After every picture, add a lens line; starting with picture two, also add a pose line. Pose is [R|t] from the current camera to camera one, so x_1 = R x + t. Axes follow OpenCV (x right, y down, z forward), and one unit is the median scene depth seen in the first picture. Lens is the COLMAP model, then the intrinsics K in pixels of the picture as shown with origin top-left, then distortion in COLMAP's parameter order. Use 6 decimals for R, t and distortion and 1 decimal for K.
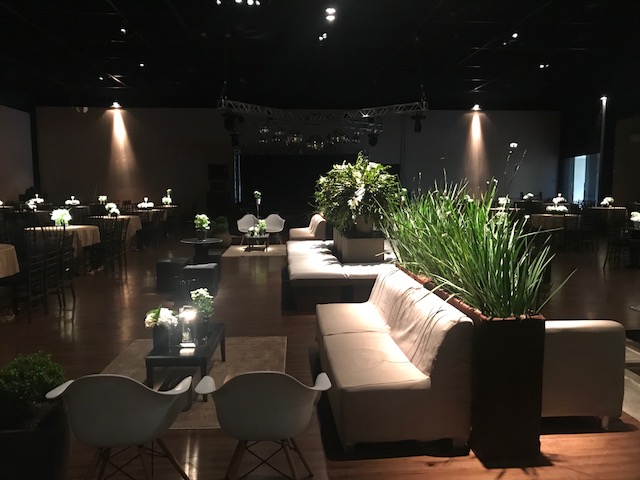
lens RADIAL K [[517.2, 0, 320.0], [0, 517.2, 240.0], [0, 0, 1]] dist [-0.003664, -0.009514]
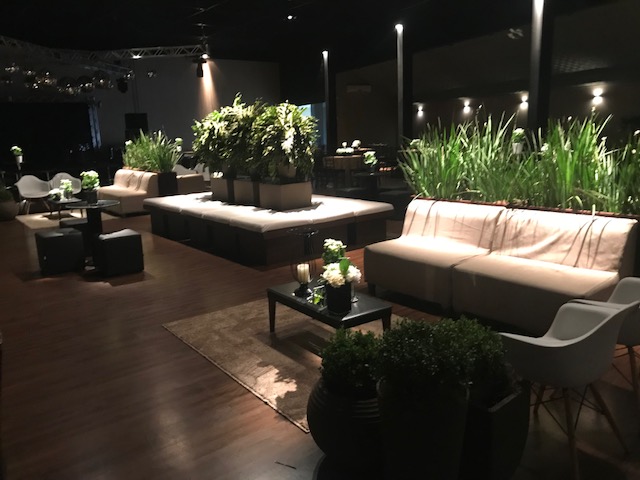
lens RADIAL K [[524.1, 0, 302.9], [0, 524.1, 239.3], [0, 0, 1]] dist [0.002426, -0.010780]
pose [[0.824246, -0.134838, 0.549942, -0.267026], [0.088909, 0.990005, 0.109480, -0.002971], [-0.559208, -0.041344, 0.827996, 0.101086]]
